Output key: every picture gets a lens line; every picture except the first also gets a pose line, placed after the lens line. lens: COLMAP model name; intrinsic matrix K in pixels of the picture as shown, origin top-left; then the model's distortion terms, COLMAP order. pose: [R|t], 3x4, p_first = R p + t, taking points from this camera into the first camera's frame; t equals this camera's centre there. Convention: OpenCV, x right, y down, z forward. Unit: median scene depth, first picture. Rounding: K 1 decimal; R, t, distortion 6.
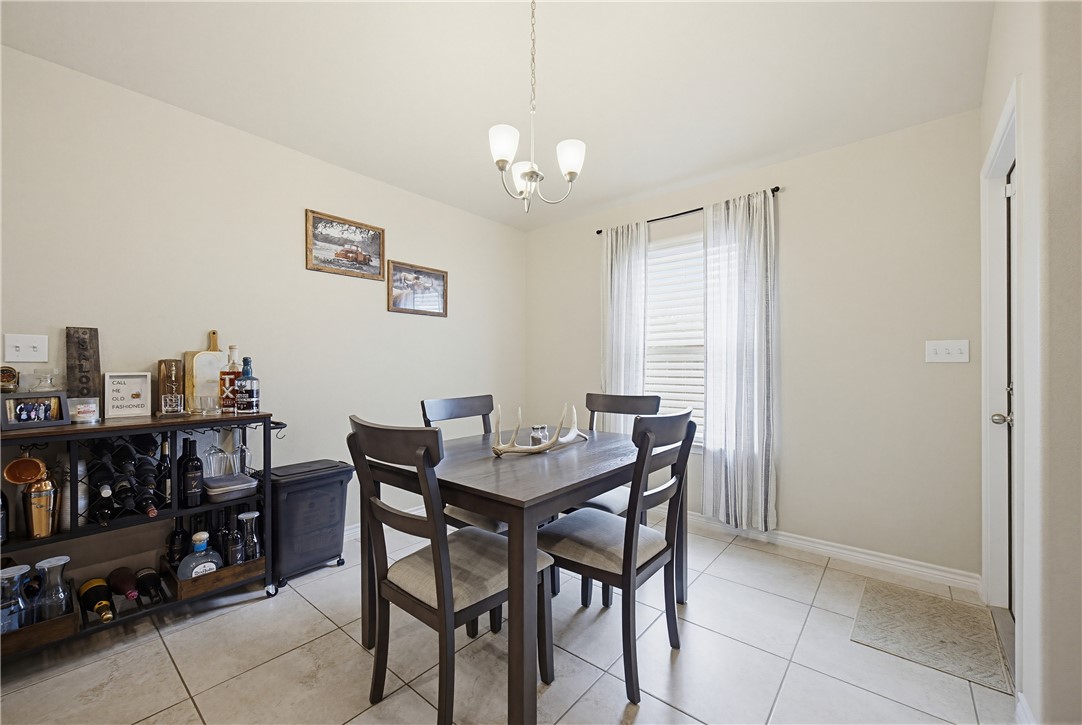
lens RADIAL K [[431.6, 0, 543.4], [0, 431.6, 369.6], [0, 0, 1]] dist [0.003498, 0.000520]
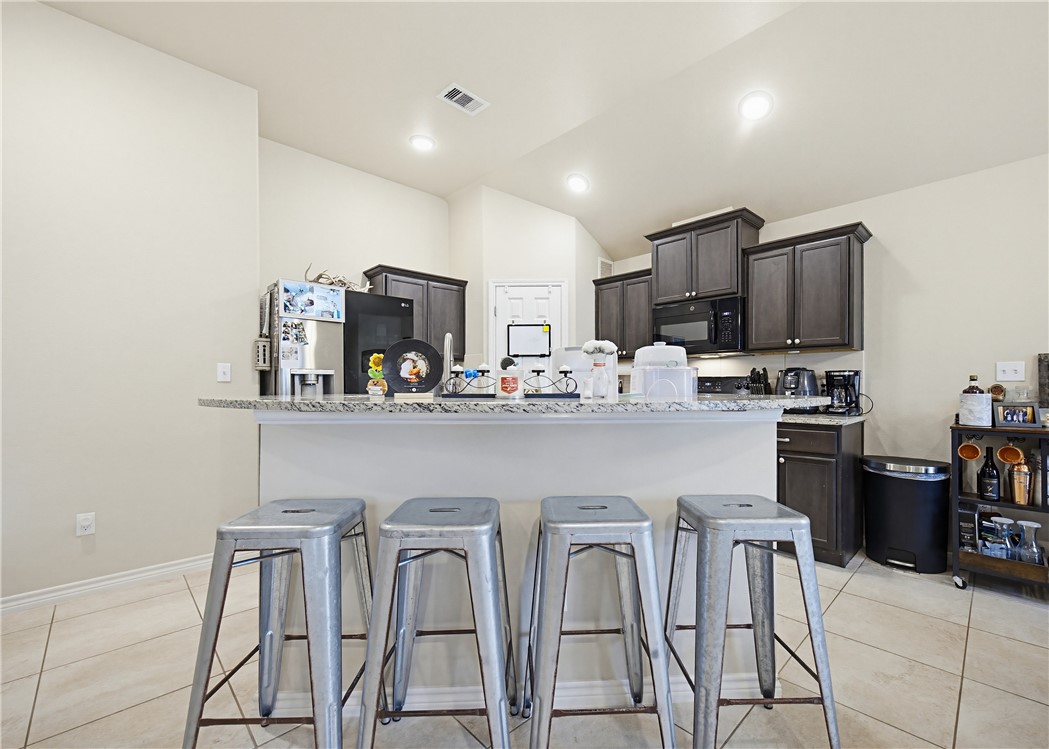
lens RADIAL K [[449.3, 0, 527.4], [0, 449.3, 382.4], [0, 0, 1]] dist [-0.000336, -0.000054]
pose [[-0.114653, -0.003326, -0.993400, 0.477823], [-0.003141, 0.999991, -0.002986, -0.003189], [0.993401, 0.002778, -0.114662, -0.425731]]
